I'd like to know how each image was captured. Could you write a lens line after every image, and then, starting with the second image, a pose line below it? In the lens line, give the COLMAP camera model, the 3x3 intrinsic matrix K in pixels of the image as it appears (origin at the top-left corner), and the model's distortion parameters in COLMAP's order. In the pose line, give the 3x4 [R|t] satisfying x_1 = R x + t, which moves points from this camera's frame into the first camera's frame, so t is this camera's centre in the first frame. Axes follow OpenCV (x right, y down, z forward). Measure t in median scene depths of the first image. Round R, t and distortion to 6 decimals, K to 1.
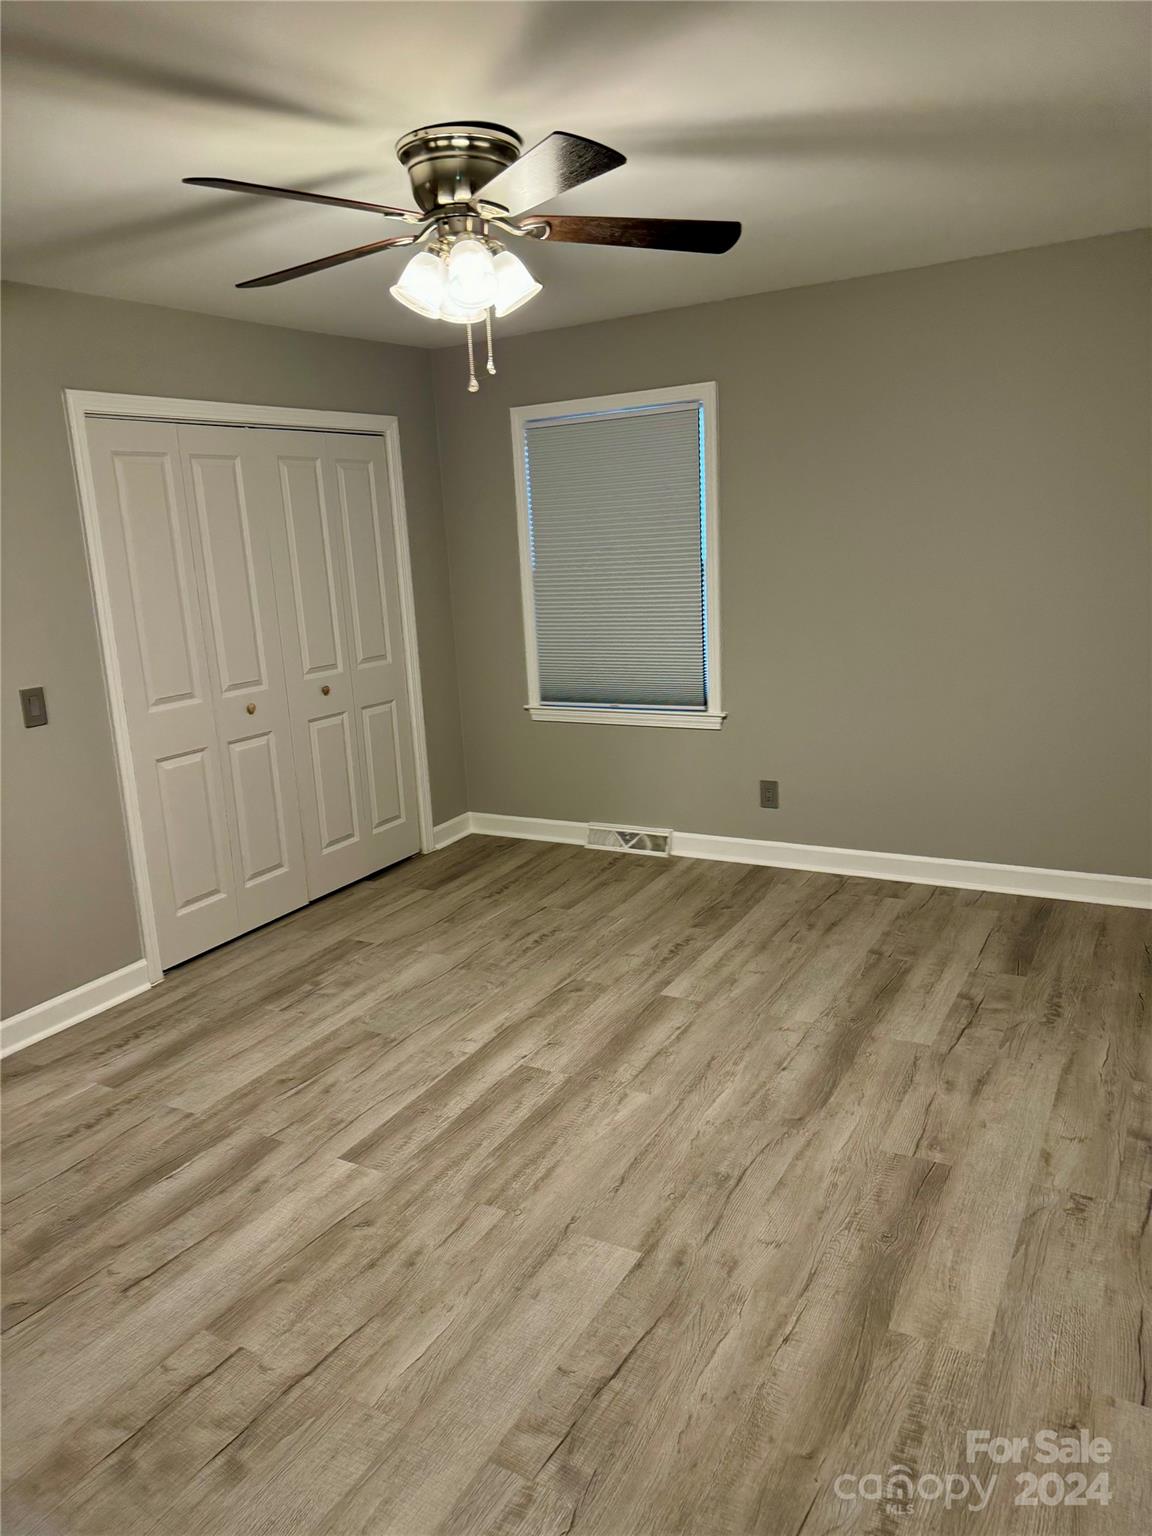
lens RADIAL K [[1076.6, 0, 576.0], [0, 1076.6, 768.0], [0, 0, 1]] dist [-0.002230, -0.000695]
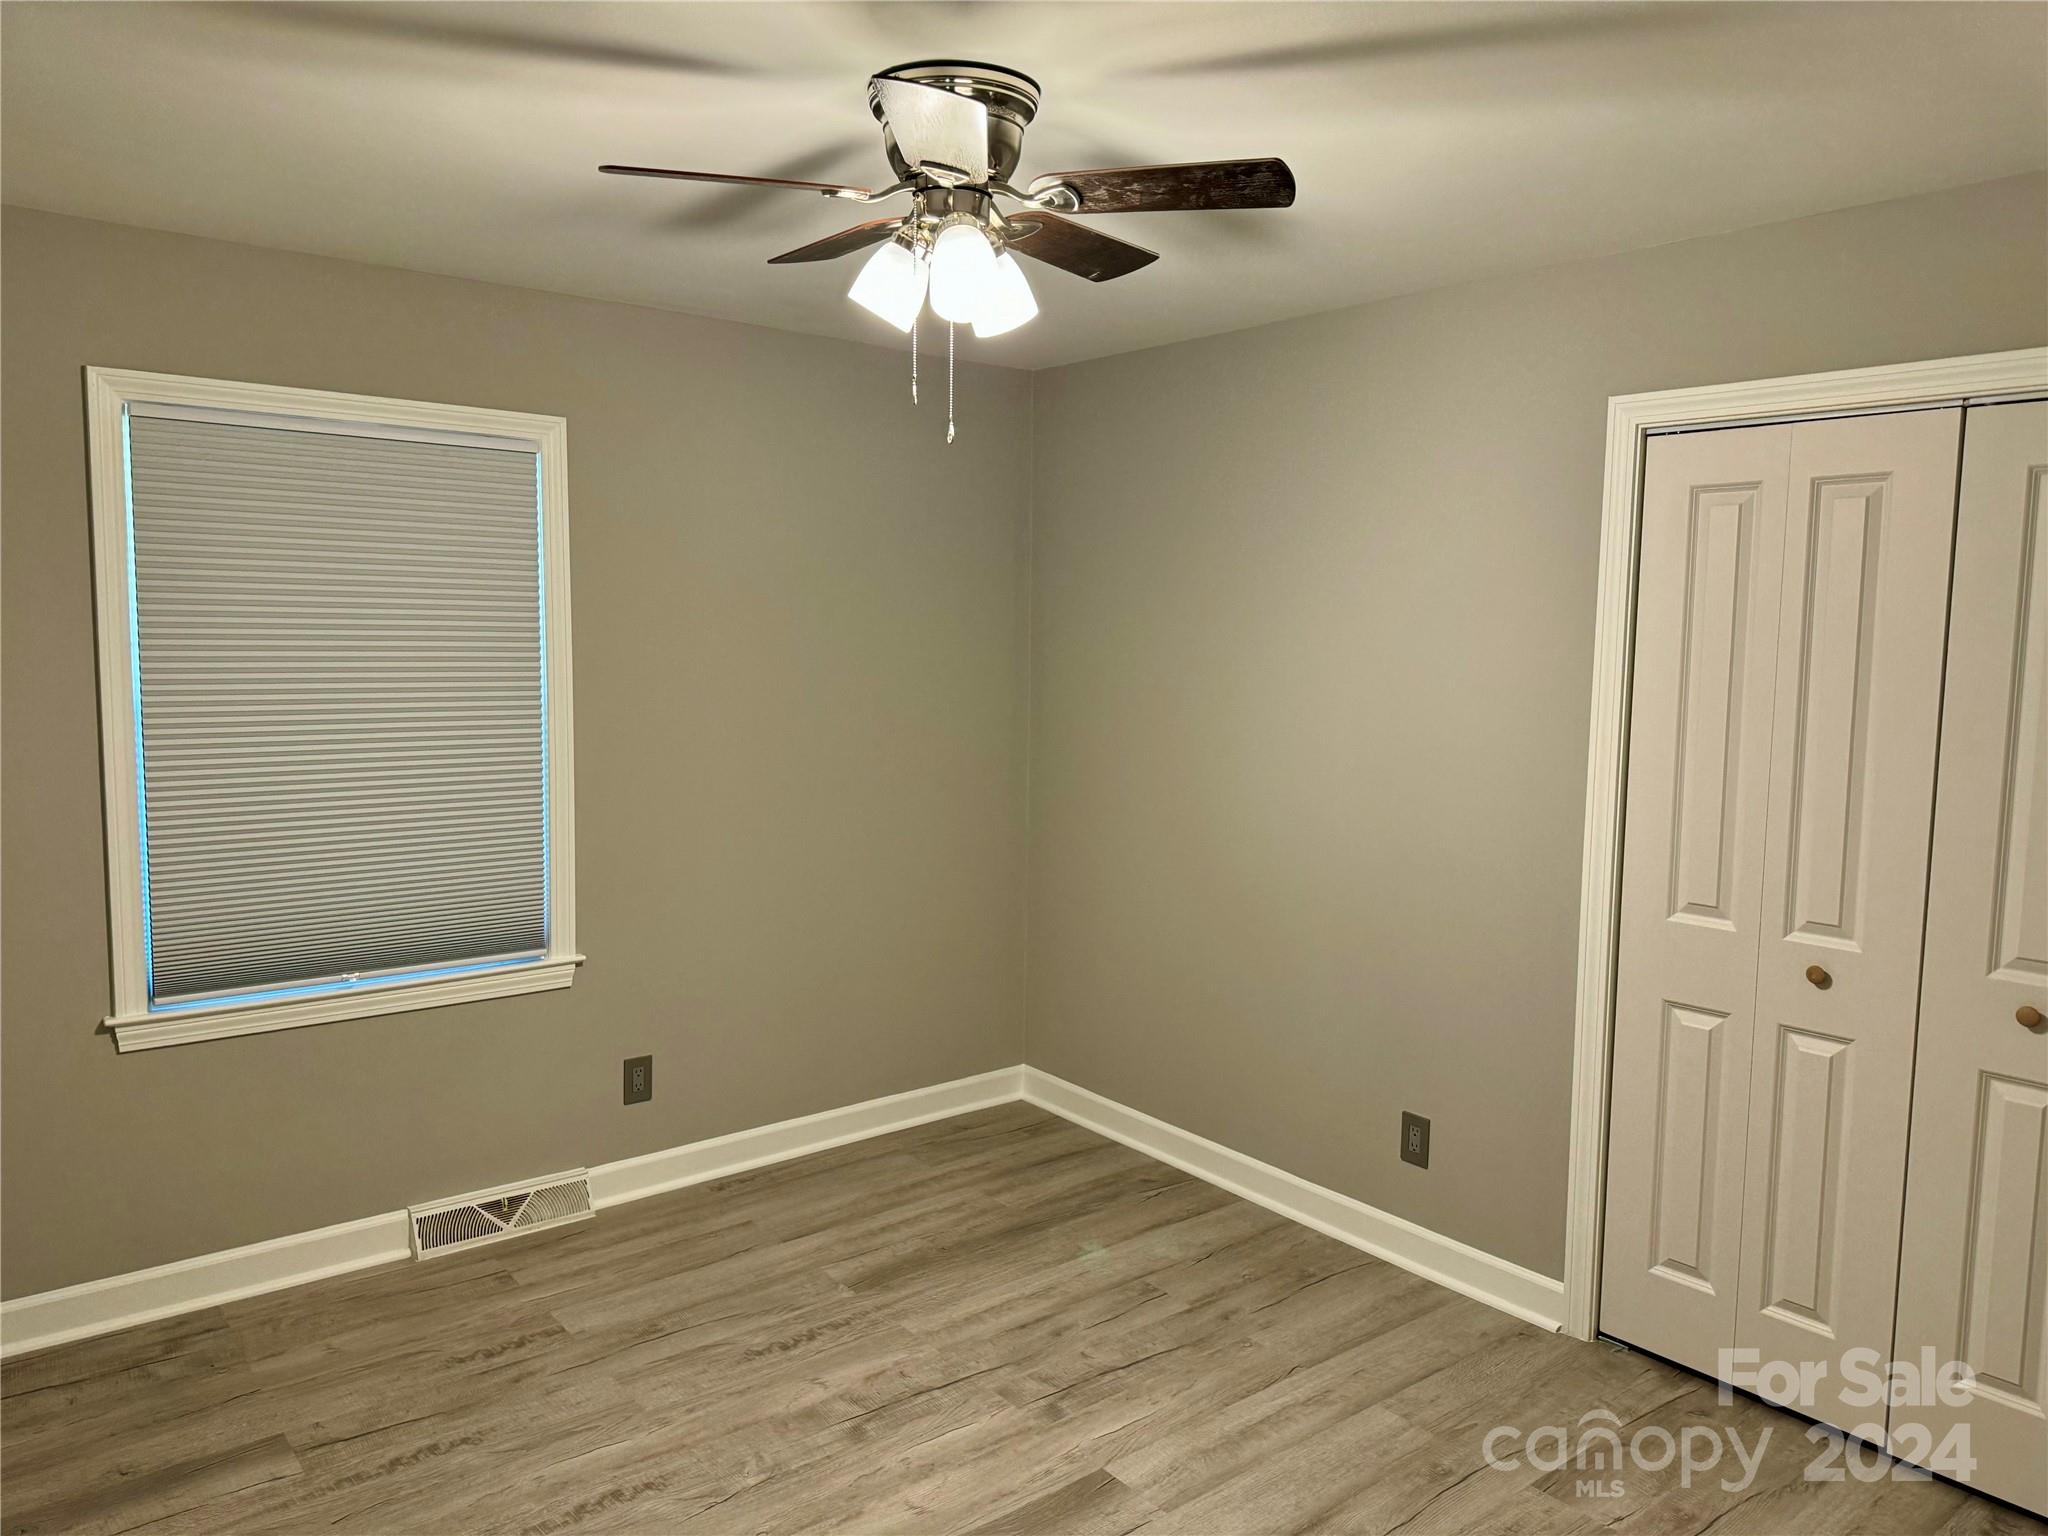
lens RADIAL K [[1401.7, 0, 1019.7], [0, 1401.7, 796.4], [0, 0, 1]] dist [0.005242, 0.002406]
pose [[0.923769, 0.097148, -0.370424, 0.287307], [-0.134125, 0.988096, -0.075345, -0.082649], [0.358695, 0.119285, 0.925802, 0.257081]]
